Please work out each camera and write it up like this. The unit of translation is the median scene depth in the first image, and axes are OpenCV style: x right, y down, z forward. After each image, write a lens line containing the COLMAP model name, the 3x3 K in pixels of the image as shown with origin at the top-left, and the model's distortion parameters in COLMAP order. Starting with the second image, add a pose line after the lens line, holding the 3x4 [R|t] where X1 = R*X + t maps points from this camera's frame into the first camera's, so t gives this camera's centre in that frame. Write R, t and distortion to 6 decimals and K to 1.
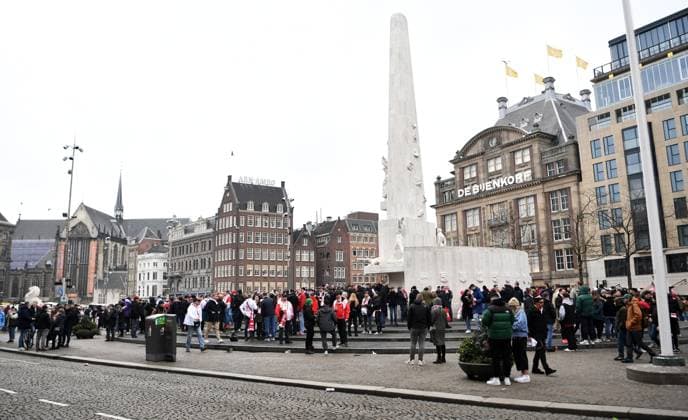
lens RADIAL K [[550.8, 0, 320.0], [0, 550.8, 199.9], [0, 0, 1]] dist [-0.057356, -0.009294]
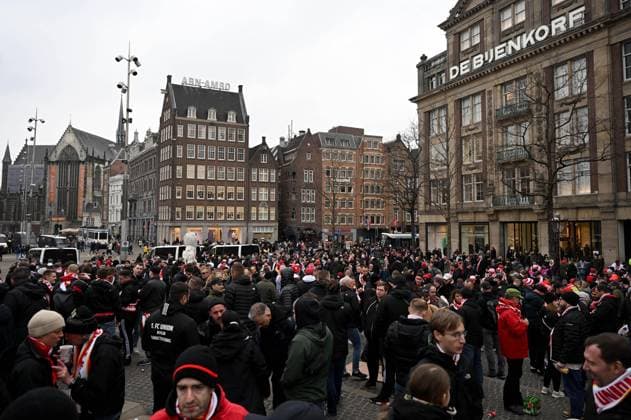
lens RADIAL K [[431.3, 0, 332.0], [0, 431.3, 201.9], [0, 0, 1]] dist [-0.001614, 0.001164]
pose [[0.998733, 0.006893, -0.049851, 0.137986], [0.000046, 0.990448, 0.137883, 0.067261], [0.050325, -0.137711, 0.989193, 0.465545]]
